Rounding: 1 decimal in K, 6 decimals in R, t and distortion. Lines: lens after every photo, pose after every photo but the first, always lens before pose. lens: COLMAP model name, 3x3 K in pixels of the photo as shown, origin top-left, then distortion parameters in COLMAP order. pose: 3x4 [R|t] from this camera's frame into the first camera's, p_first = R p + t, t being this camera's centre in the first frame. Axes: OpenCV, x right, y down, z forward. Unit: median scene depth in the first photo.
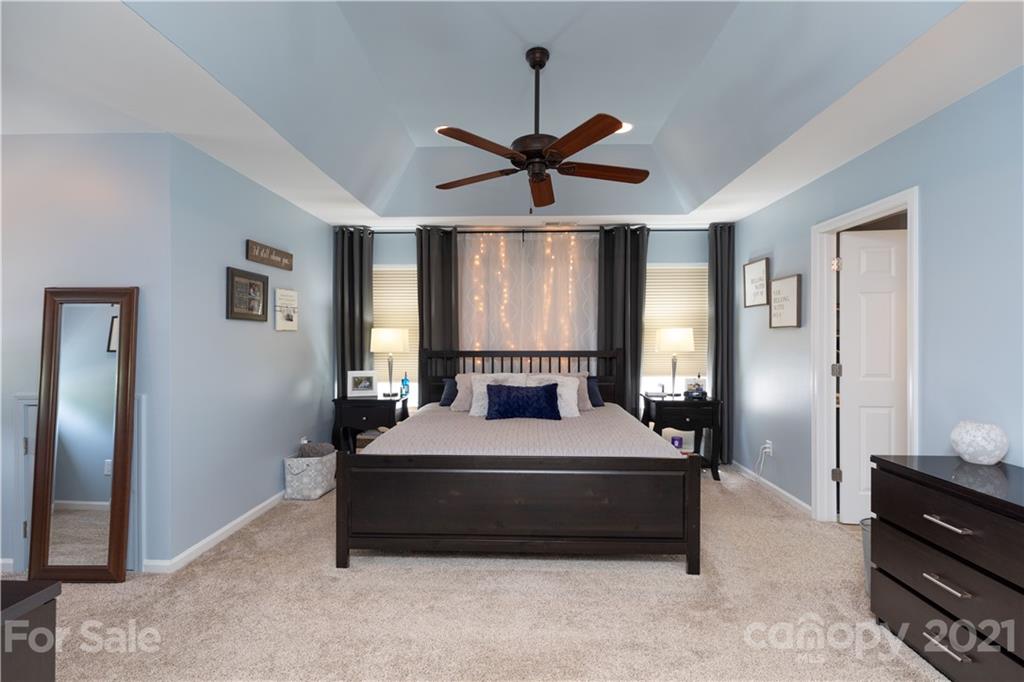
lens RADIAL K [[466.1, 0, 511.3], [0, 466.1, 339.3], [0, 0, 1]] dist [0.005524, 0.001452]
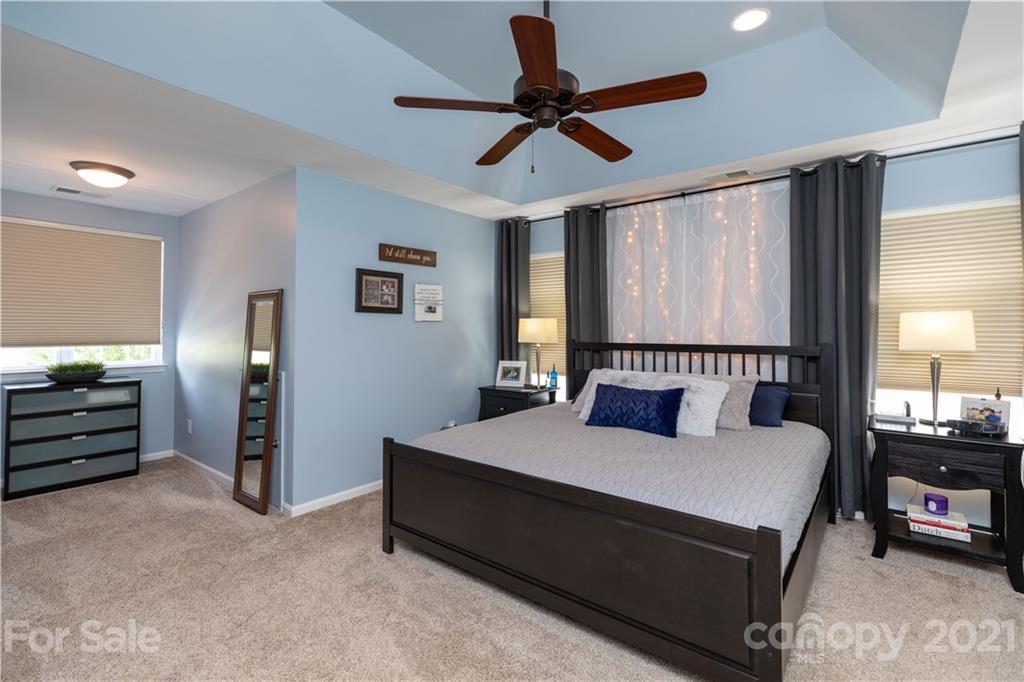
lens RADIAL K [[466.1, 0, 508.7], [0, 466.1, 319.4], [0, 0, 1]] dist [0.005524, 0.001452]
pose [[0.802460, -0.011834, -0.596588, 0.267104], [-0.000915, 0.999778, -0.021063, -0.000407], [0.596705, 0.017448, 0.802271, 0.187288]]
